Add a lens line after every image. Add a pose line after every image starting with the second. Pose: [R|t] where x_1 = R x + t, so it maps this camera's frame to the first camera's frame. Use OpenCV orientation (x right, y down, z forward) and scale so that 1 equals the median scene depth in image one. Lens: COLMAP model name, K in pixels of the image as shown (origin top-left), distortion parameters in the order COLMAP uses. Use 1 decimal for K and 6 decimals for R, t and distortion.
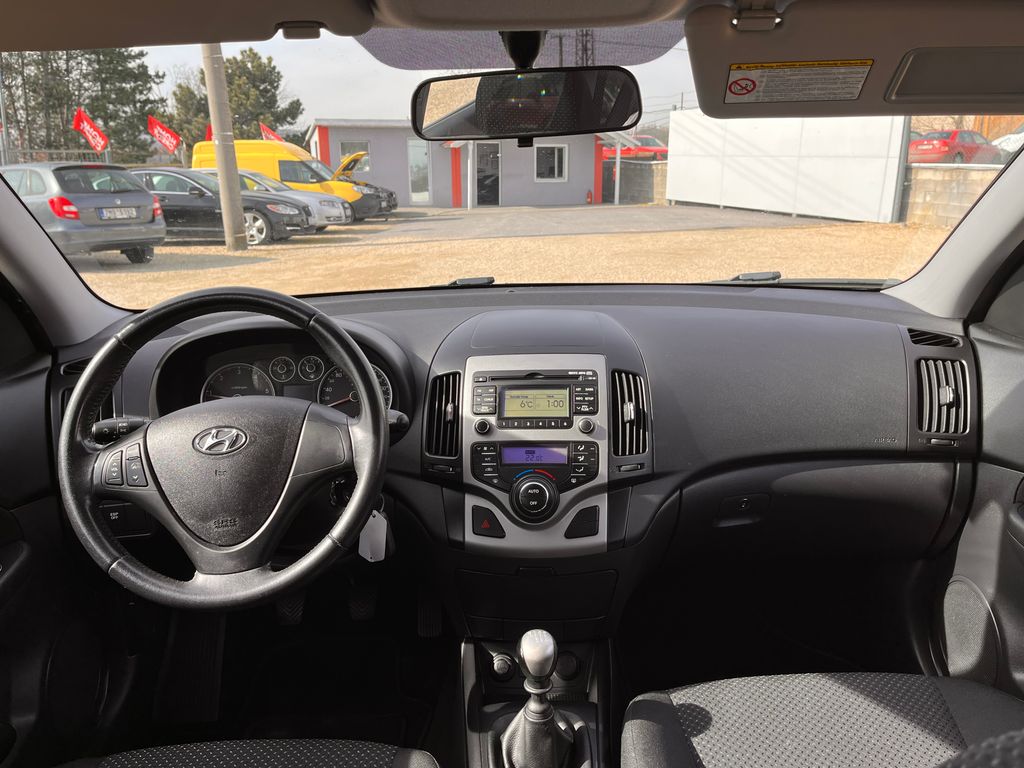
lens RADIAL K [[796.9, 0, 513.3], [0, 796.9, 379.9], [0, 0, 1]] dist [0.053142, -0.068959]
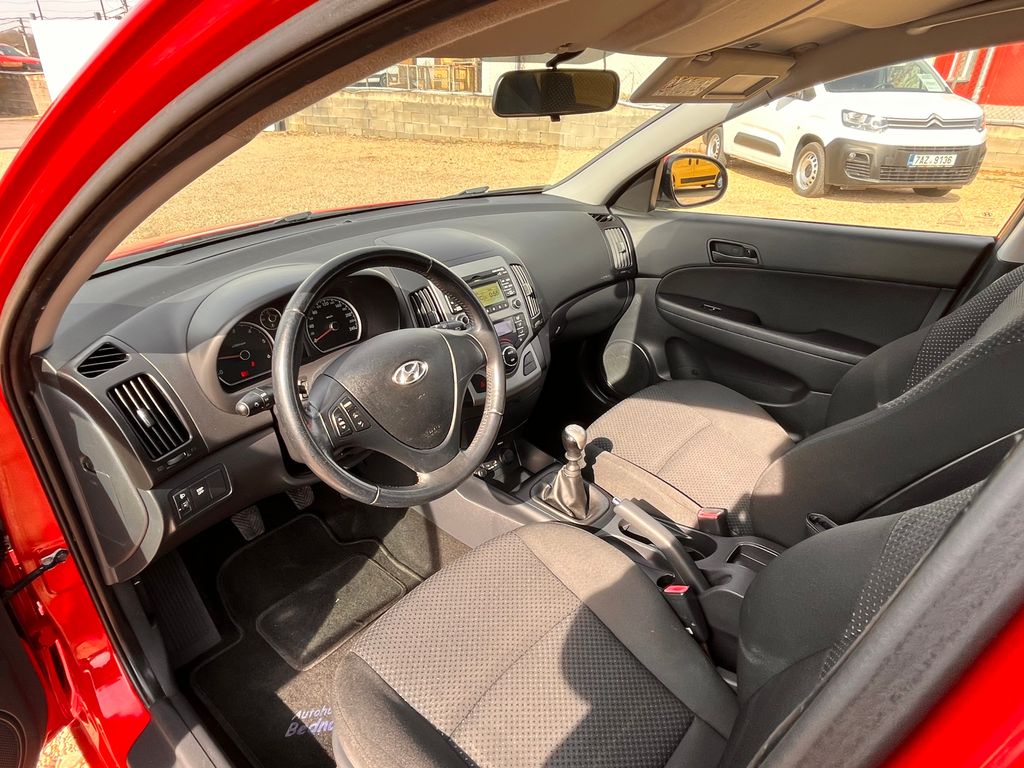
lens RADIAL K [[594.4, 0, 506.7], [0, 594.4, 381.0], [0, 0, 1]] dist [0.000049, -0.000317]
pose [[0.679511, -0.308910, 0.665462, -0.659524], [0.165022, 0.948149, 0.271628, -0.103987], [-0.714865, -0.074758, 0.695254, 0.180572]]
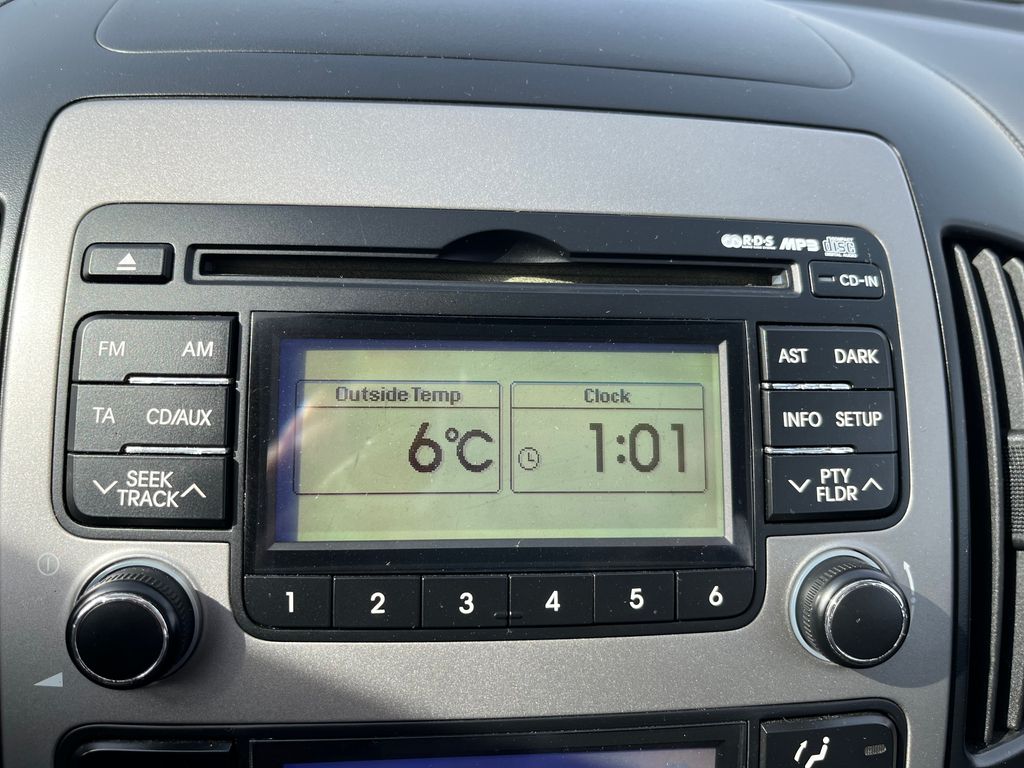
lens RADIAL K [[767.1, 0, 514.8], [0, 767.1, 389.5], [0, 0, 1]] dist [0.090025, -0.118198]
pose [[0.979553, 0.002423, 0.201173, -0.000658], [-0.049154, 0.972507, 0.227627, -0.012078], [-0.195090, -0.232861, 0.952741, 0.791774]]
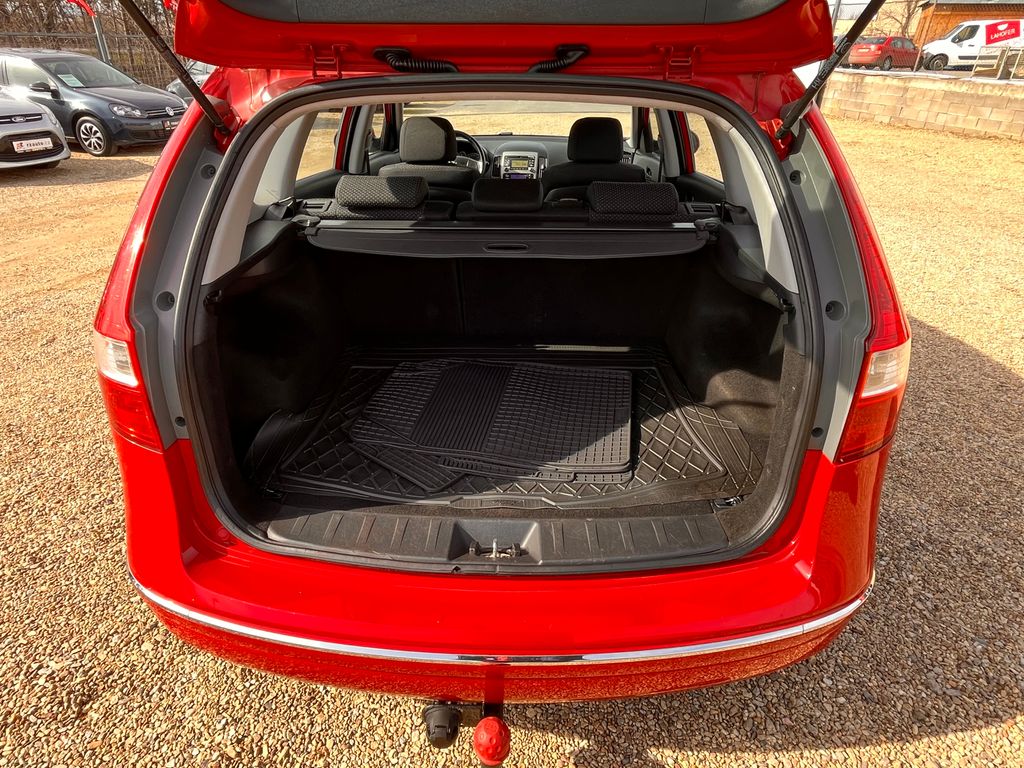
lens RADIAL K [[597.7, 0, 510.6], [0, 597.7, 375.7], [0, 0, 1]] dist [-0.003542, 0.001401]
pose [[0.997913, 0.052994, -0.036893, 0.140609], [-0.042661, 0.969989, 0.239378, 0.321423], [0.048472, -0.237304, 0.970225, -2.043337]]
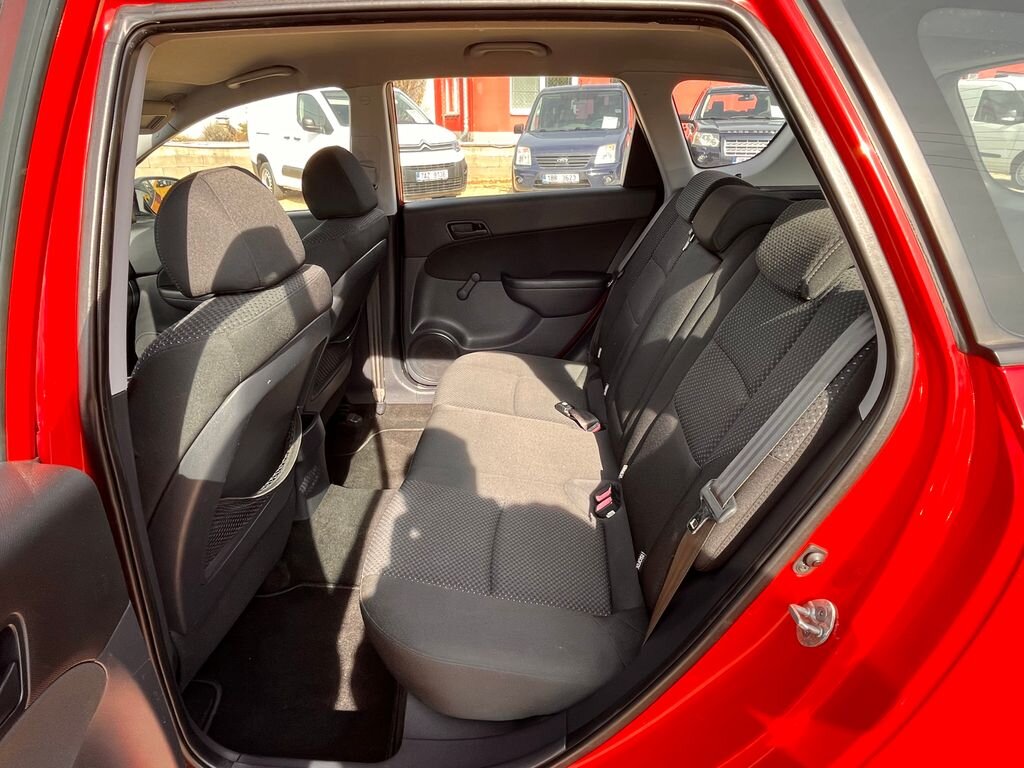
lens RADIAL K [[599.0, 0, 507.3], [0, 599.0, 378.1], [0, 0, 1]] dist [-0.003934, -0.001878]
pose [[0.098978, -0.382053, 0.918825, -1.024064], [0.265864, 0.899946, 0.345563, 0.045216], [-0.958916, 0.210079, 0.190649, -0.331889]]
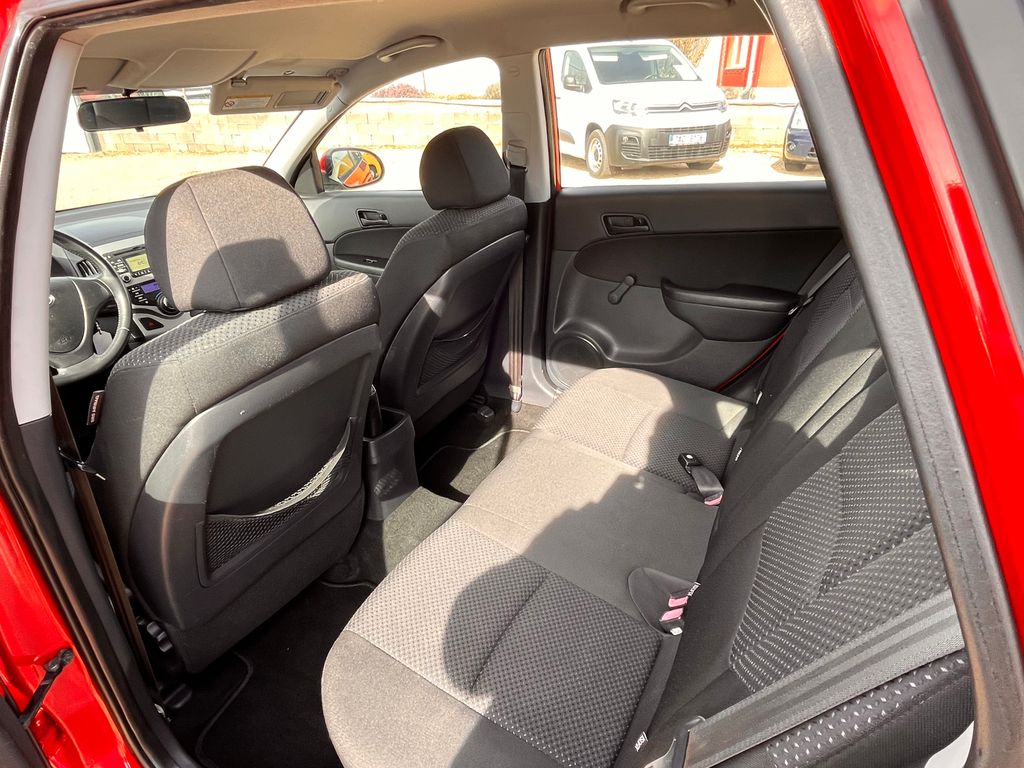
lens RADIAL K [[599.1, 0, 507.8], [0, 599.1, 381.3], [0, 0, 1]] dist [-0.001955, -0.001538]
pose [[0.502554, -0.388027, 0.772576, -0.726494], [0.241390, 0.921060, 0.305582, 0.061680], [-0.830163, 0.032921, 0.556548, -0.533001]]
